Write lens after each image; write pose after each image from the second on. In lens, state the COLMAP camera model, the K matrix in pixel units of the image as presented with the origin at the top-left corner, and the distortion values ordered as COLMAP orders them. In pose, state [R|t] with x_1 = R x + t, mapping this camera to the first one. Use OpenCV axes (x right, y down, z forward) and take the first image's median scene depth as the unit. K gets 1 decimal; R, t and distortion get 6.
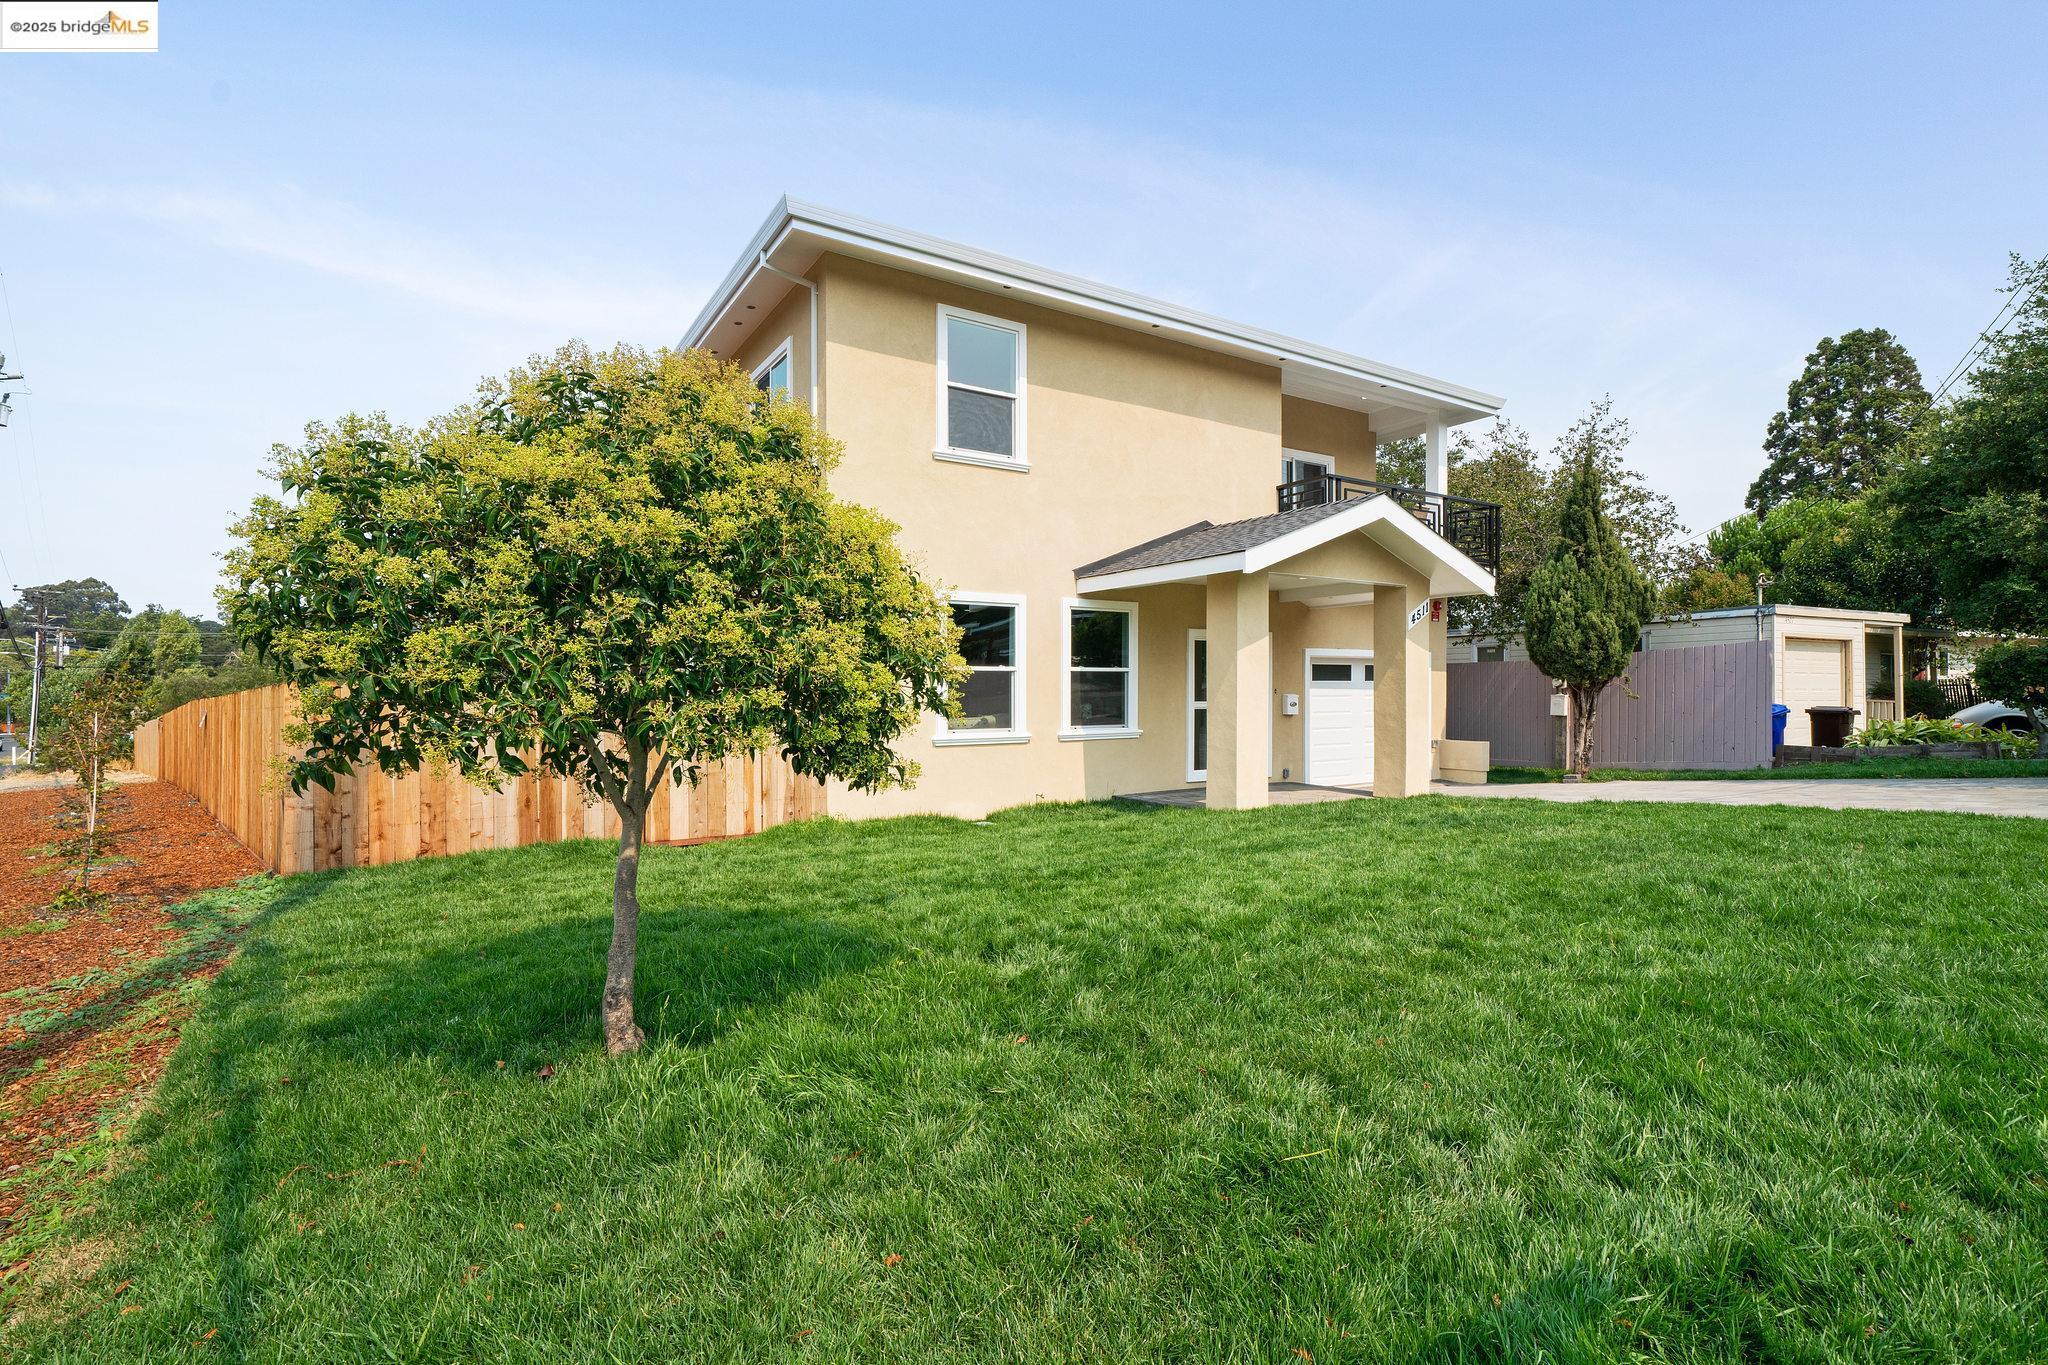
lens RADIAL K [[929.2, 0, 1019.8], [0, 929.2, 688.5], [0, 0, 1]] dist [-0.068104, -0.000083]
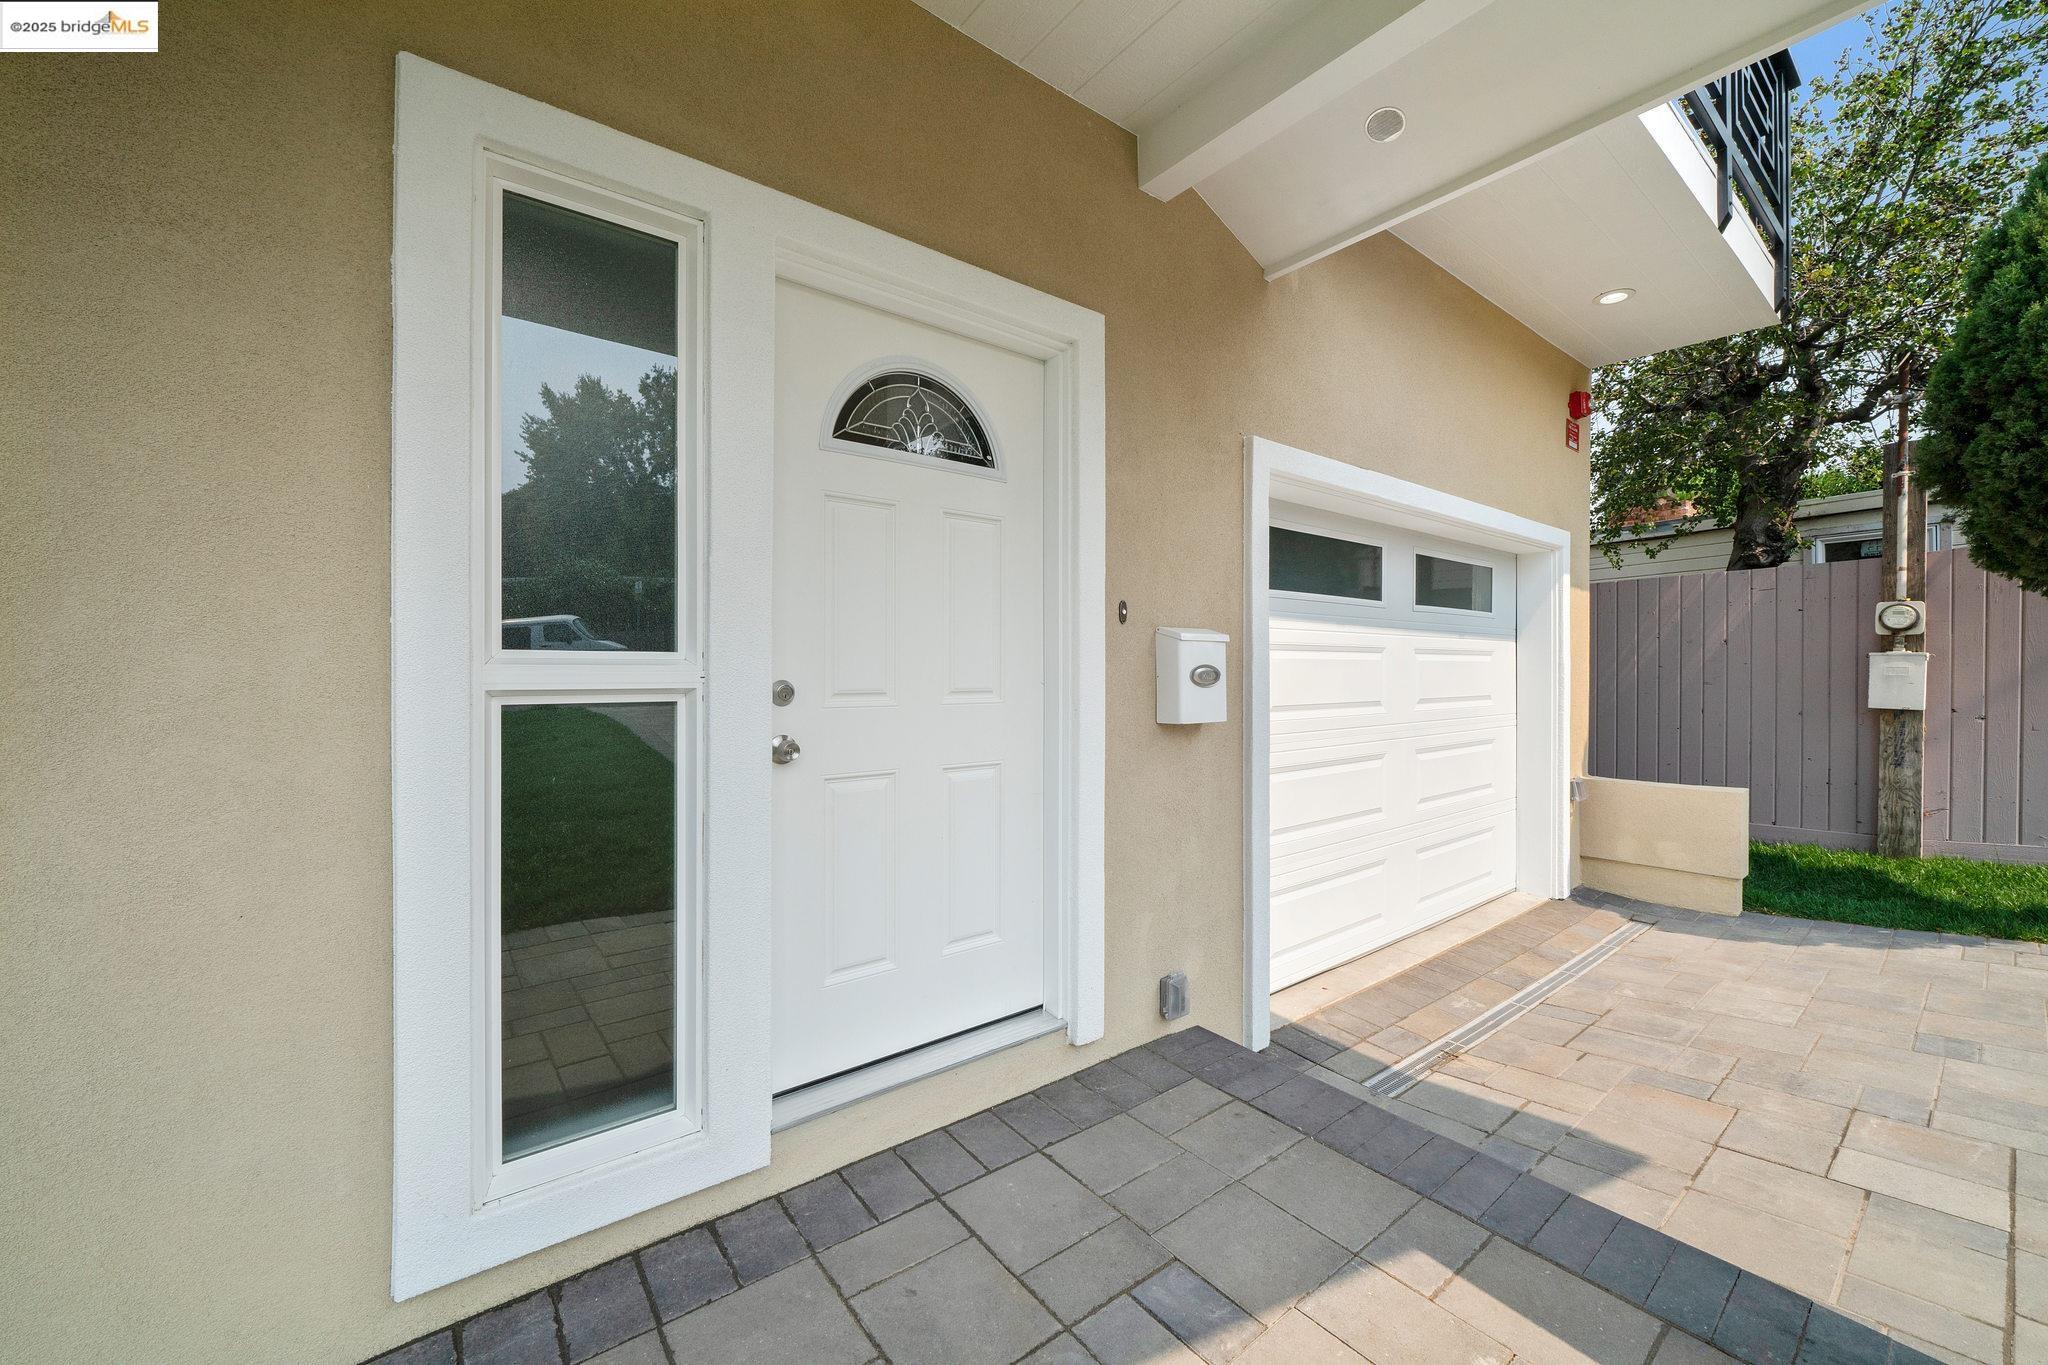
lens RADIAL K [[772.8, 0, 998.2], [0, 772.8, 680.0], [0, 0, 1]] dist [-0.002410, -0.000150]
pose [[0.996557, -0.008629, 0.082459, 0.276915], [0.009039, 0.999949, -0.004607, 0.021626], [-0.082415, 0.005336, 0.996584, 0.975052]]
